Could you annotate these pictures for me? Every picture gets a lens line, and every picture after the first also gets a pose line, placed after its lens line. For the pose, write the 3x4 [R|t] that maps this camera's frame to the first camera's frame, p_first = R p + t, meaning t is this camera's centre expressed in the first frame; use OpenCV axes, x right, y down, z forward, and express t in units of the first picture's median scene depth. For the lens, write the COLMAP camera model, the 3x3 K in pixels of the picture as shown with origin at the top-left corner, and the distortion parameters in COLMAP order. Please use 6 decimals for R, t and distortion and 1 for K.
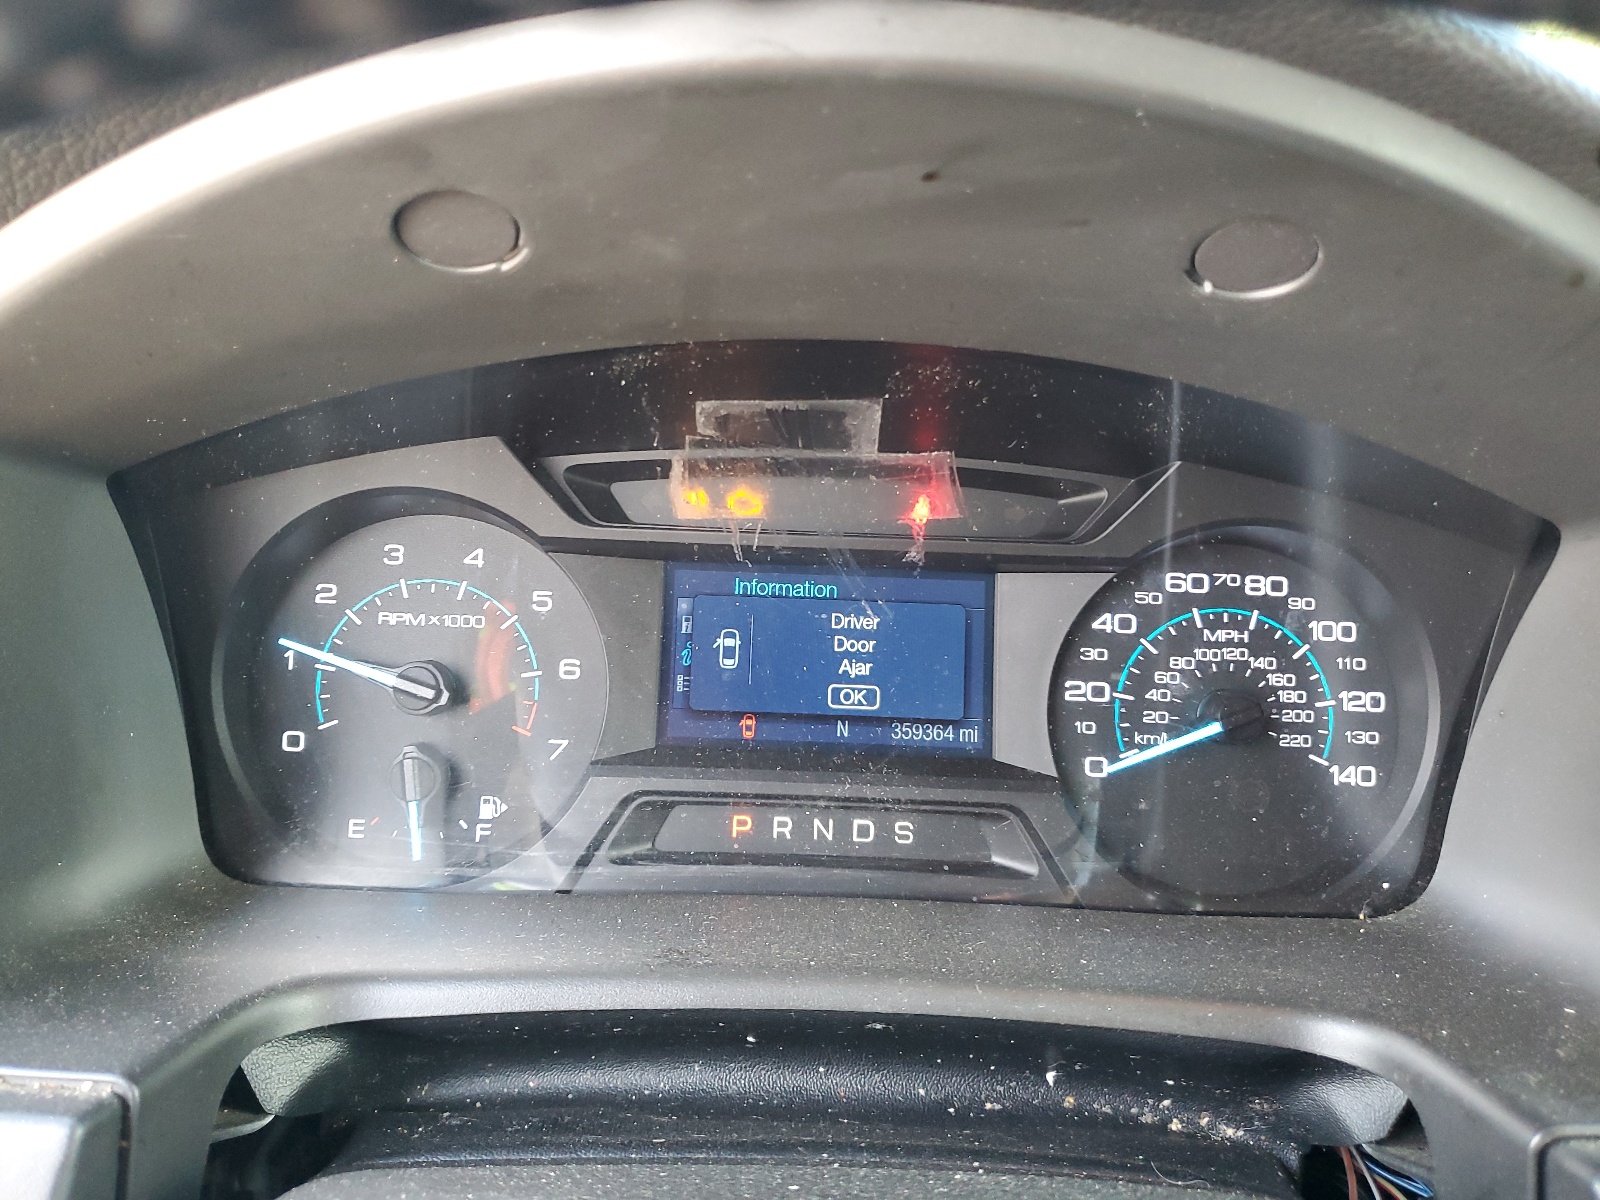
lens RADIAL K [[1214.7, 0, 799.2], [0, 1214.7, 599.3], [0, 0, 1]] dist [0.001827, 0.000275]
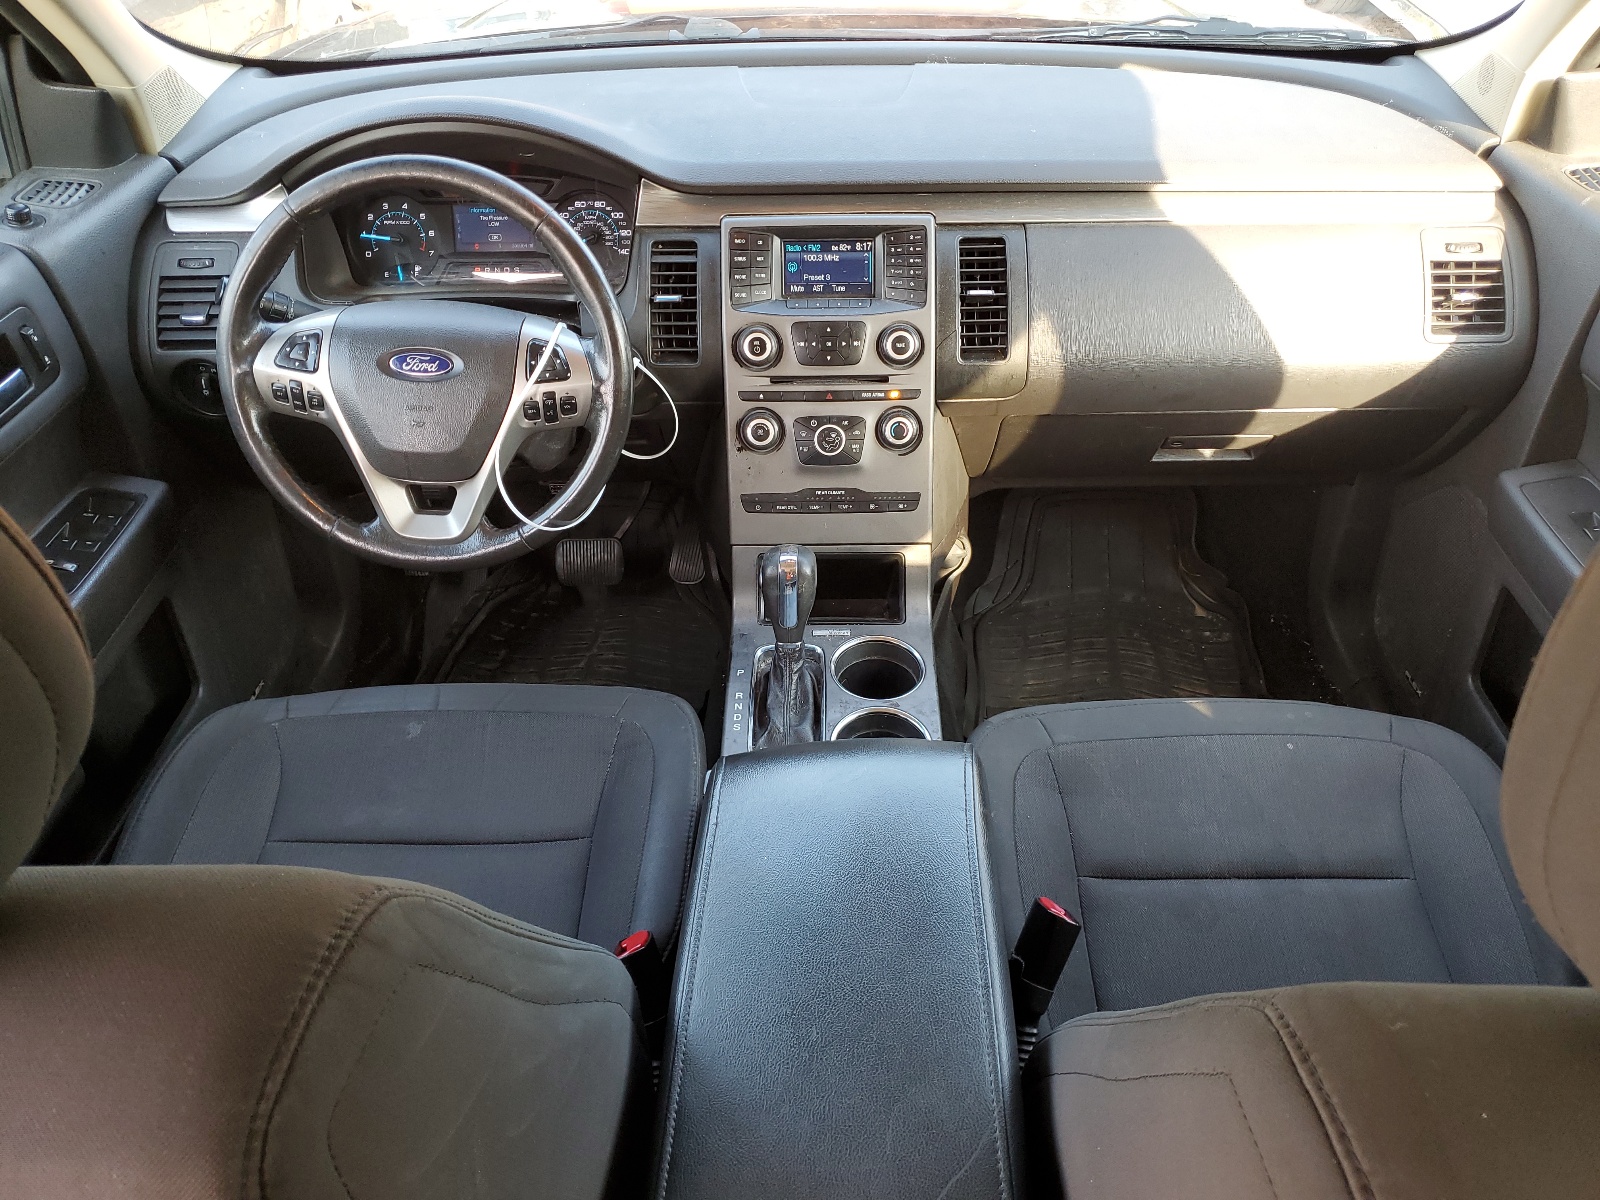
lens RADIAL K [[1214.7, 0, 801.4], [0, 1214.7, 598.9], [0, 0, 1]] dist [0.001827, 0.000275]
pose [[0.998437, -0.035983, -0.042772, 1.180170], [0.045911, 0.964413, 0.260385, 0.233454], [0.031880, -0.261942, 0.964557, -3.216325]]
